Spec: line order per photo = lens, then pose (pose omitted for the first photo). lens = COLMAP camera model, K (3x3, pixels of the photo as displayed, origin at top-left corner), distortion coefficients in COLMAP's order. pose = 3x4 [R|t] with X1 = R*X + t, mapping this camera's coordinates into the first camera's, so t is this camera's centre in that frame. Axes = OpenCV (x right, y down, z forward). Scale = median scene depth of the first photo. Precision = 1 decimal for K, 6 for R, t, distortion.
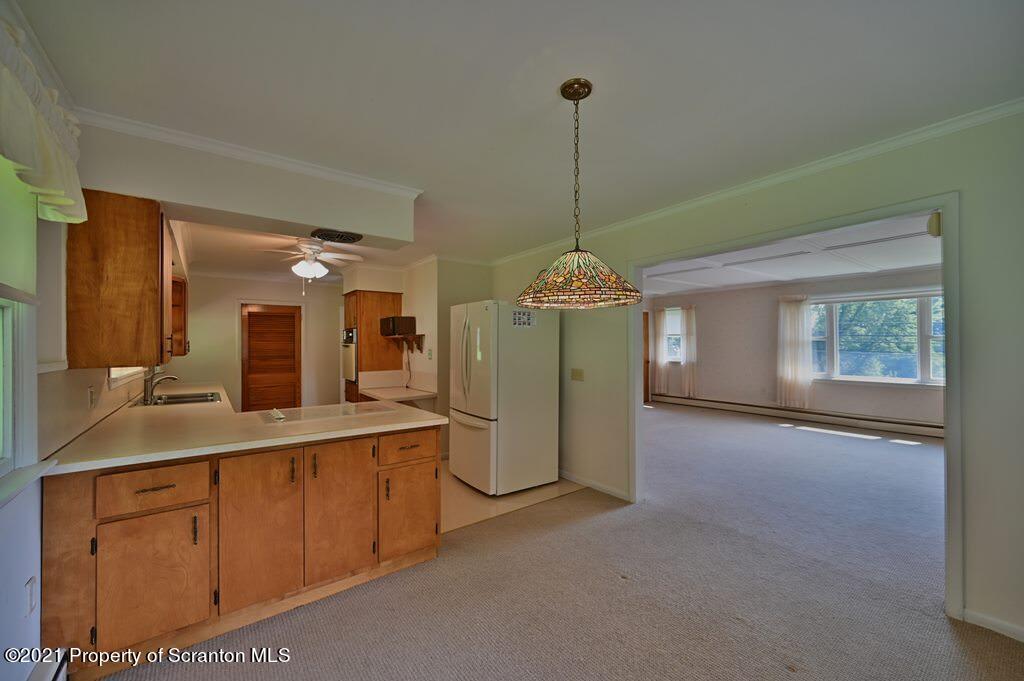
lens RADIAL K [[404.7, 0, 513.4], [0, 404.7, 340.7], [0, 0, 1]] dist [0.000972, -0.000021]
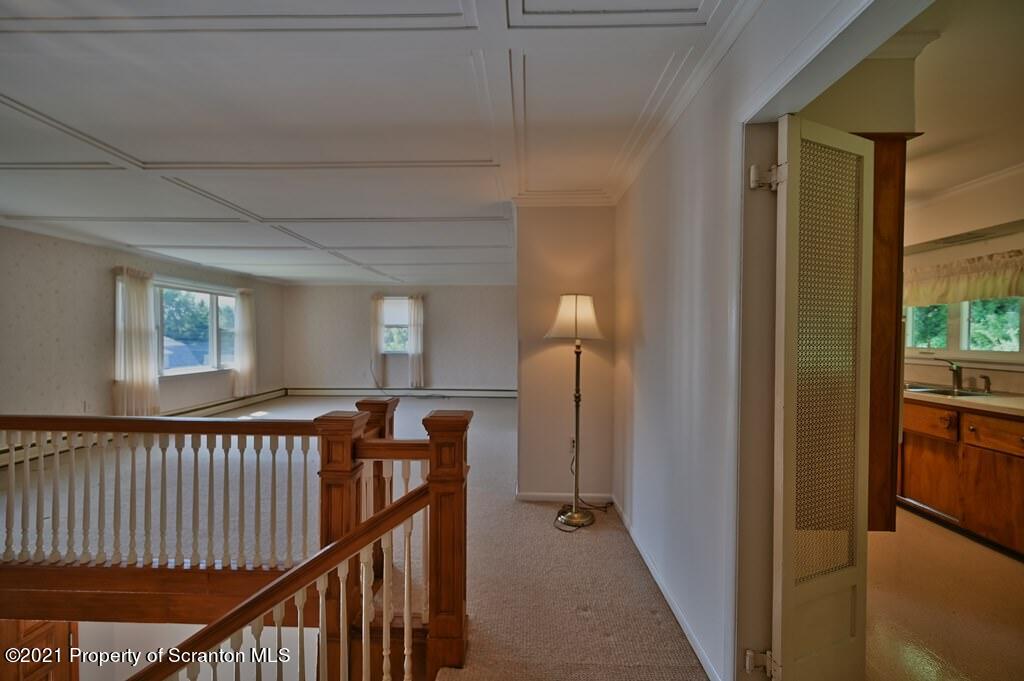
lens RADIAL K [[404.7, 0, 515.8], [0, 404.7, 339.9], [0, 0, 1]] dist [0.000972, -0.000021]
pose [[-0.790125, -0.003180, 0.612937, -0.215193], [-0.002346, 0.999995, 0.002163, 0.012570], [-0.612941, 0.000271, -0.790129, 0.944458]]
